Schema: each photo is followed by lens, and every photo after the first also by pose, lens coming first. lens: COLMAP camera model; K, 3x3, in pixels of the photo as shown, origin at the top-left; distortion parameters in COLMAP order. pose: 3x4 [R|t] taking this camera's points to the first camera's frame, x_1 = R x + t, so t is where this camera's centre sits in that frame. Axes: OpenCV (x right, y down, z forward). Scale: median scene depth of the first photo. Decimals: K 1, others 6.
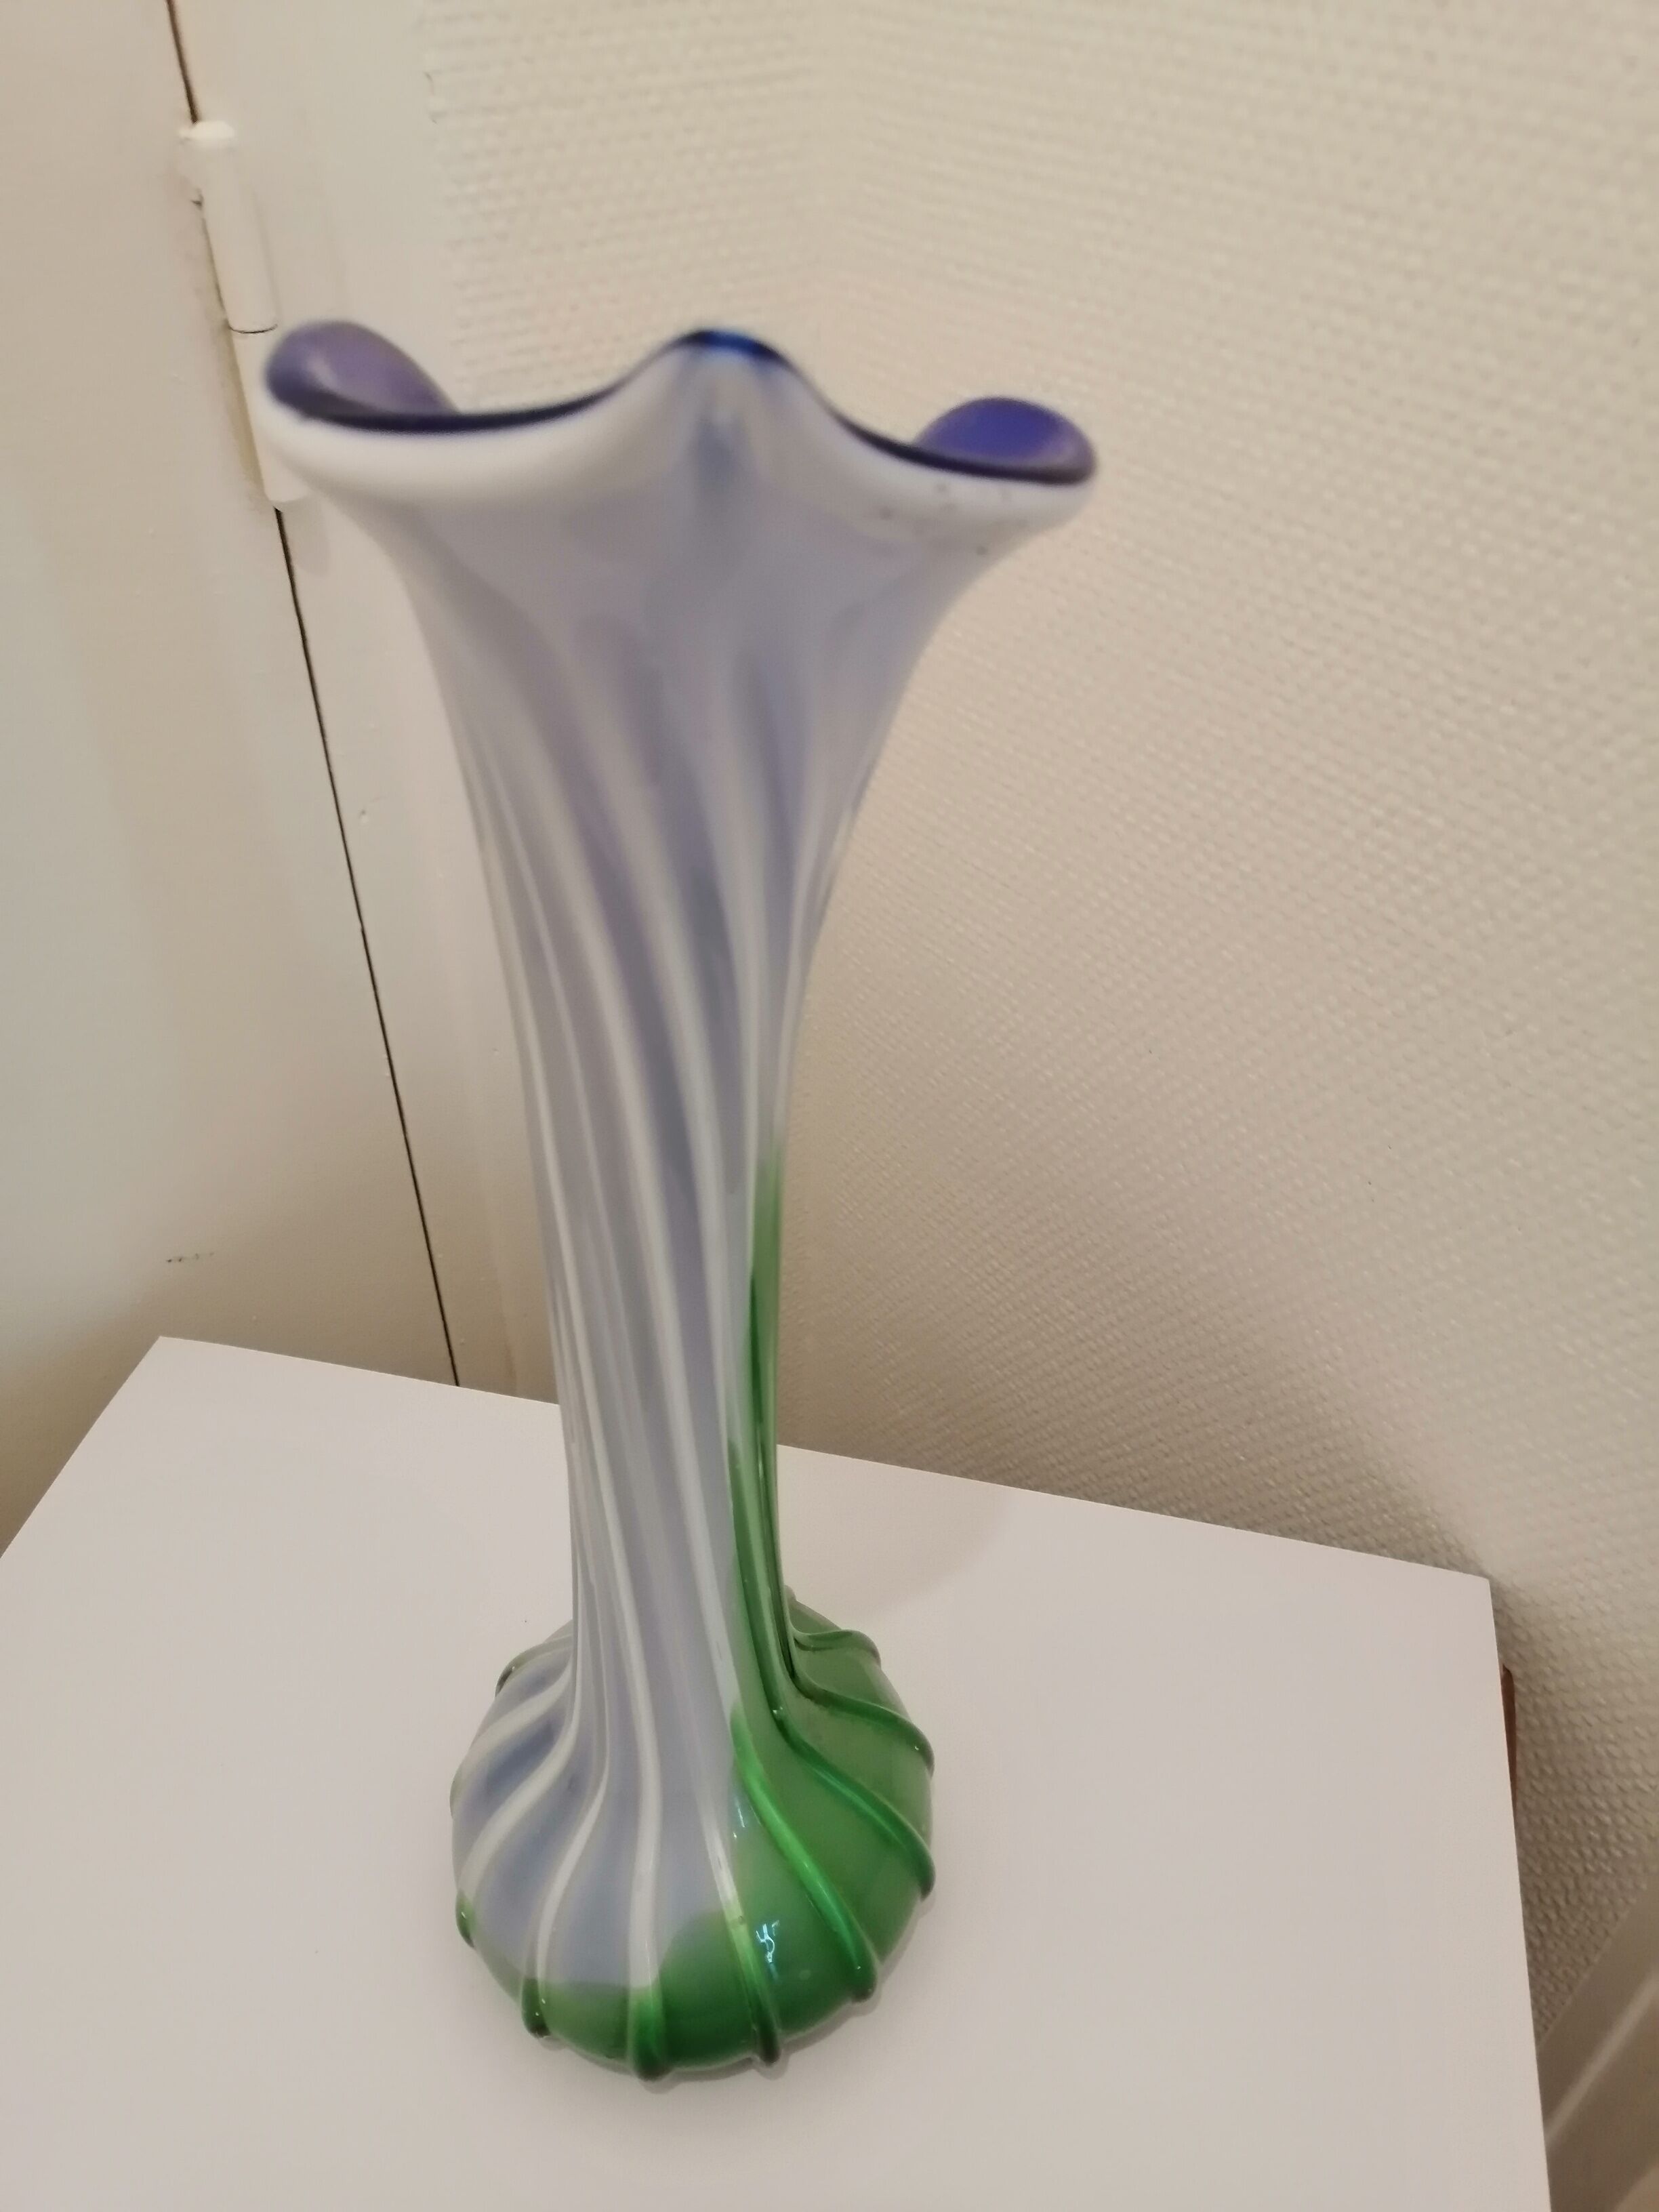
lens RADIAL K [[1719.8, 0, 877.8], [0, 1719.8, 1181.9], [0, 0, 1]] dist [-0.003040, 0.043734]
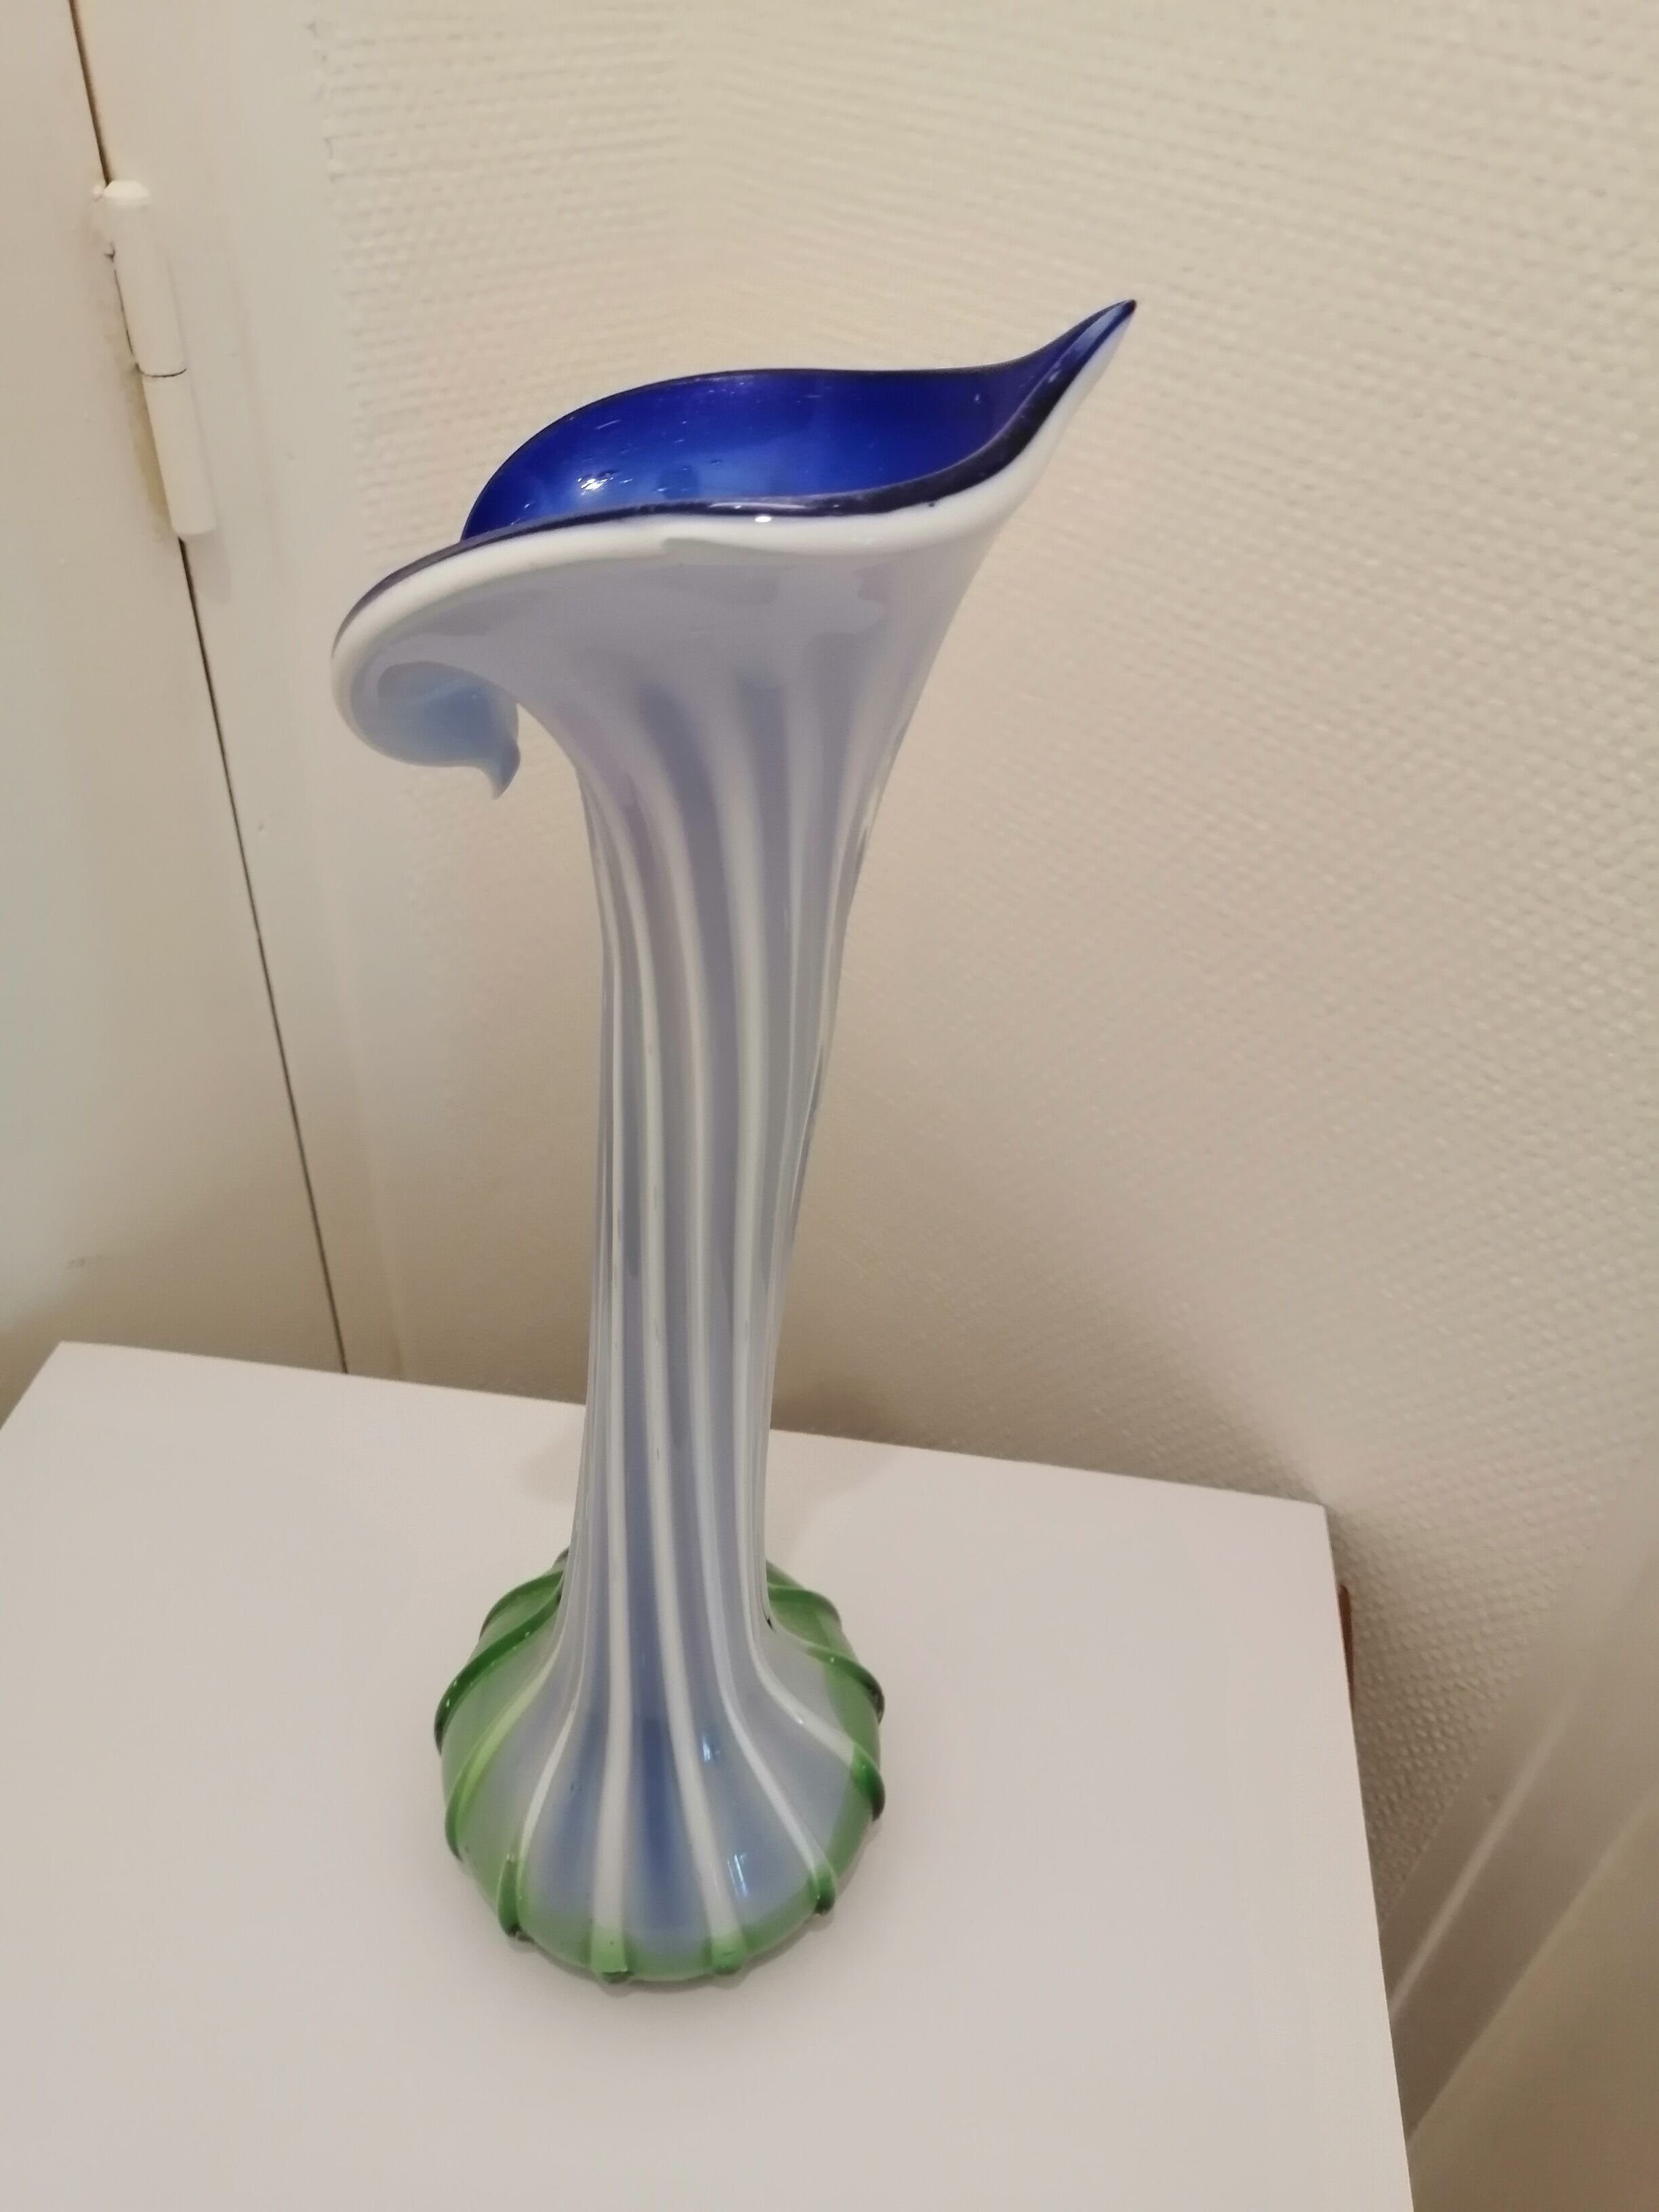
lens RADIAL K [[1719.8, 0, 869.5], [0, 1719.8, 1192.2], [0, 0, 1]] dist [-0.003040, 0.043734]
pose [[0.995337, -0.030212, 0.091604, -0.038679], [0.029793, 0.999538, 0.005940, 0.014613], [-0.091742, -0.003183, 0.995778, -0.091355]]
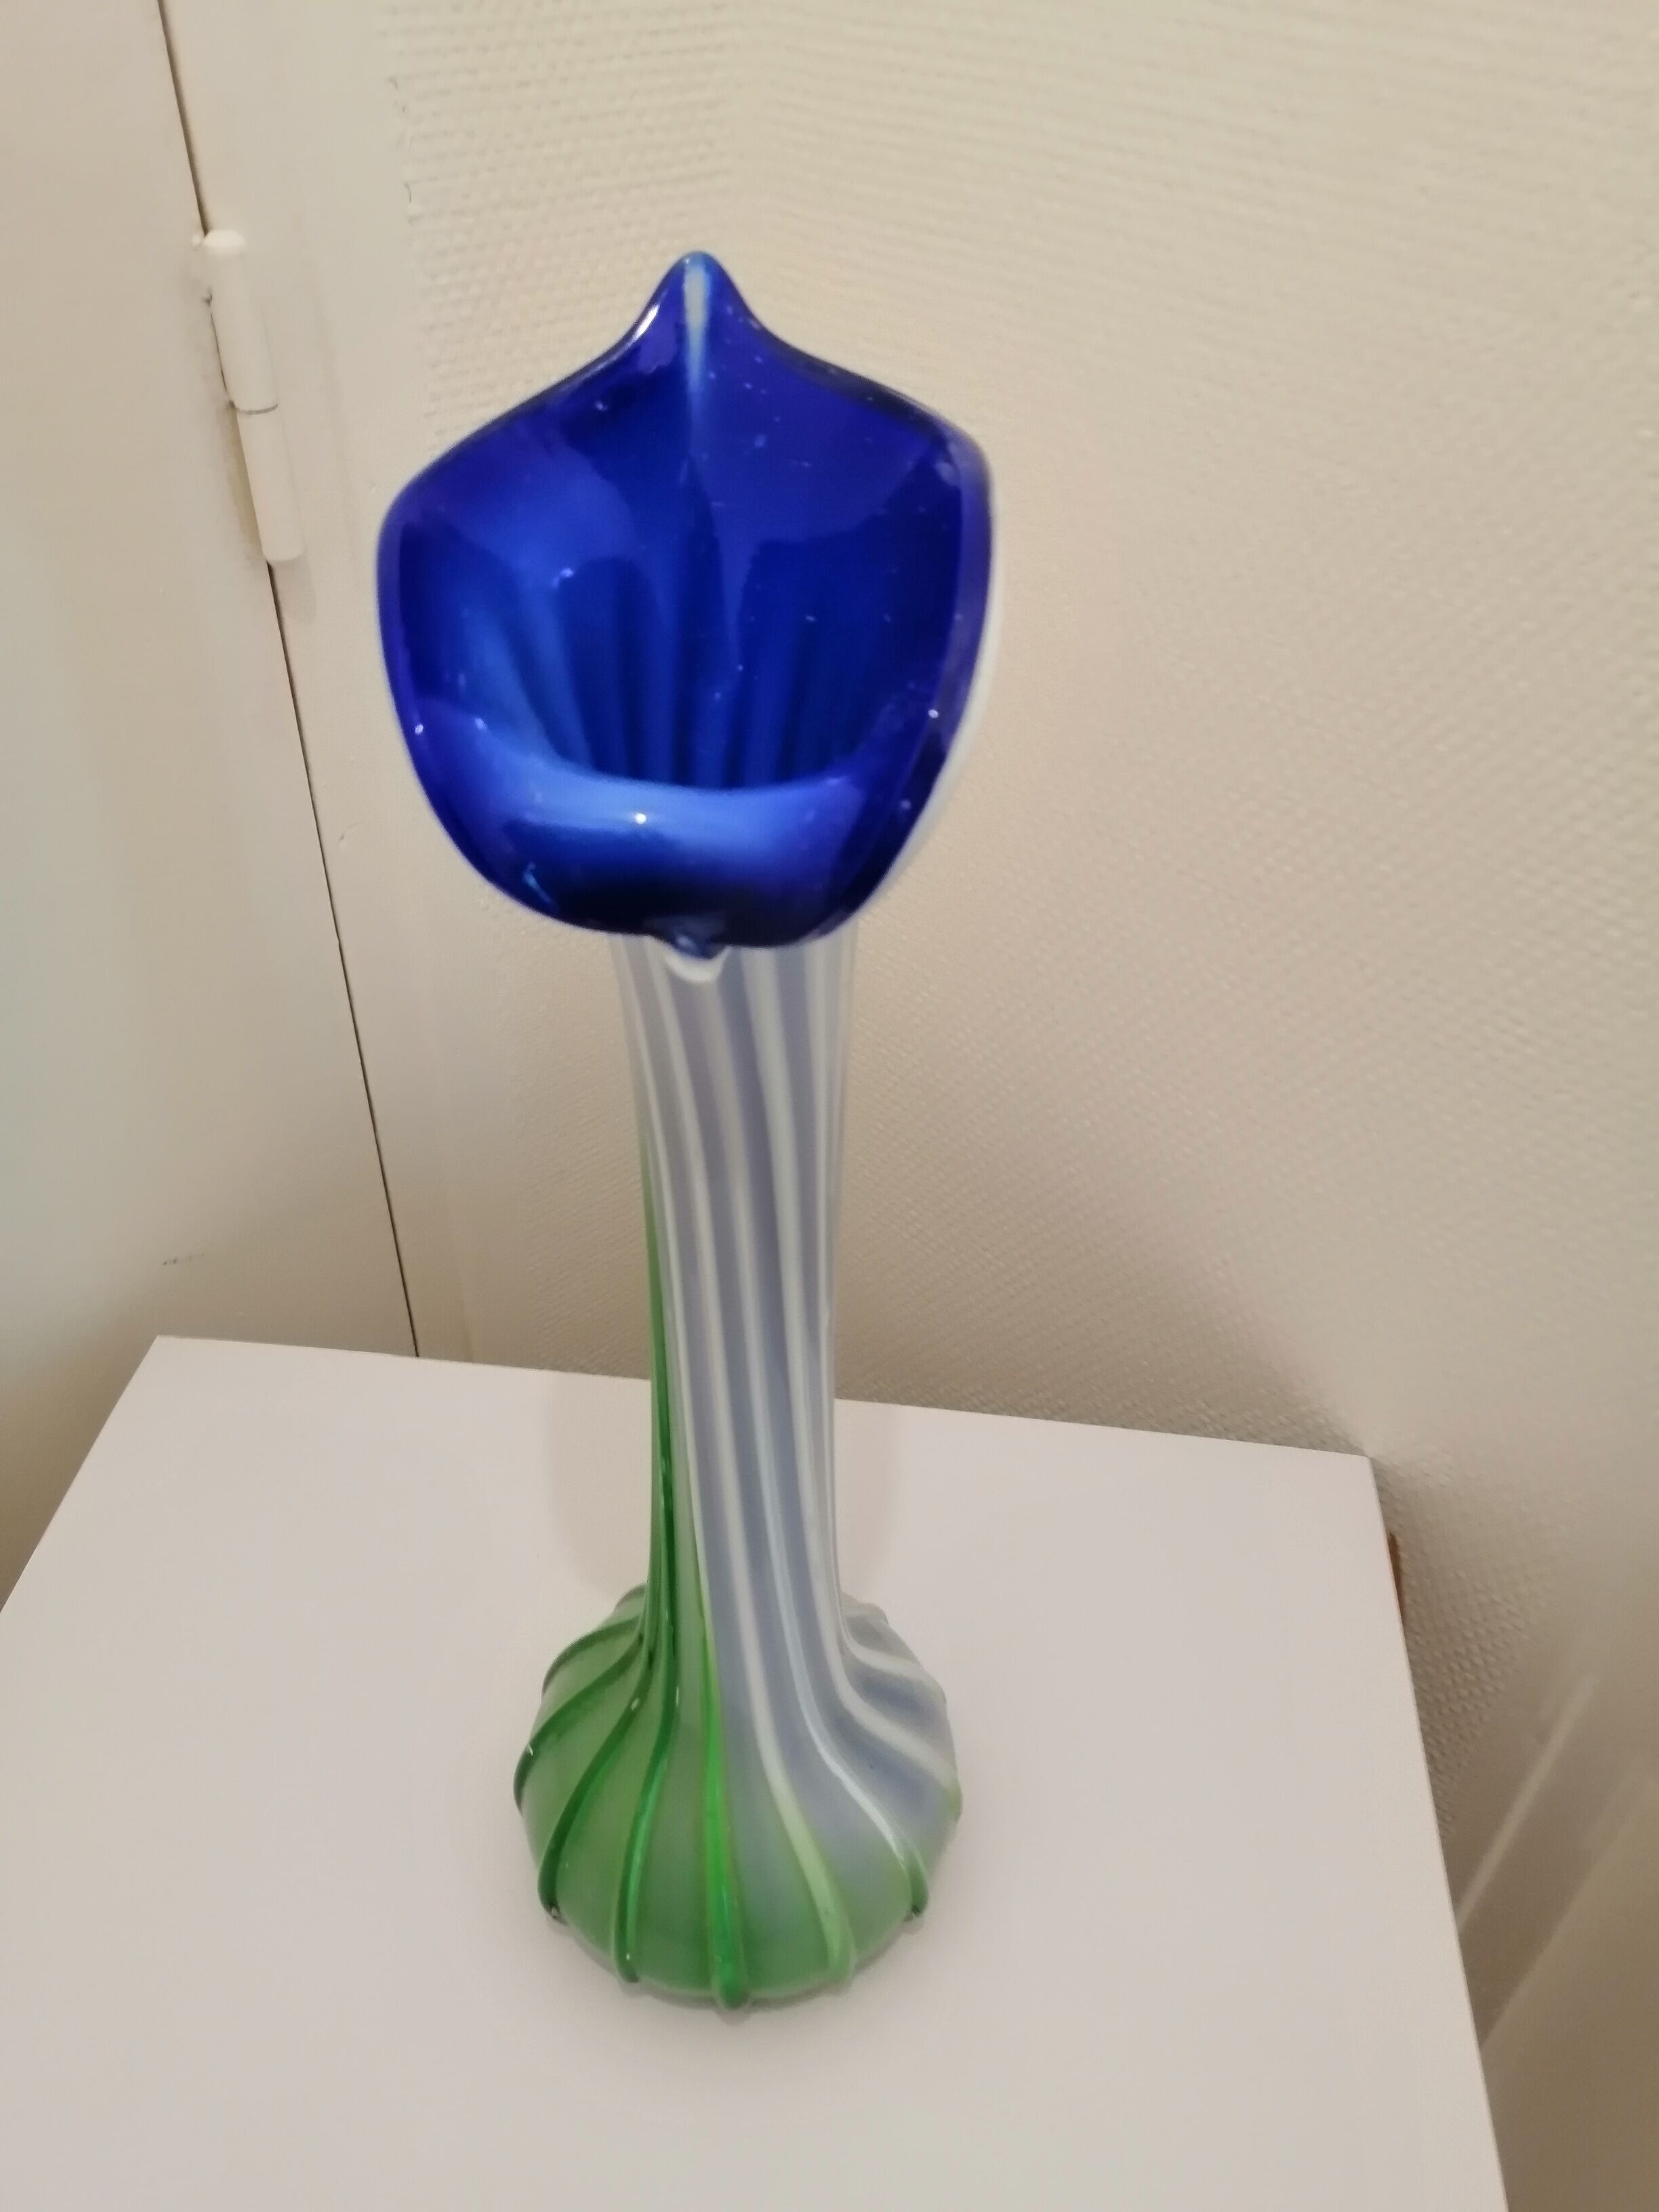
lens RADIAL K [[1719.8, 0, 882.4], [0, 1719.8, 1200.9], [0, 0, 1]] dist [-0.003040, 0.043734]
pose [[0.993738, -0.058568, 0.095154, -0.086691], [0.058038, 0.998280, 0.008322, 0.031649], [-0.095477, -0.002748, 0.995428, -0.144854]]
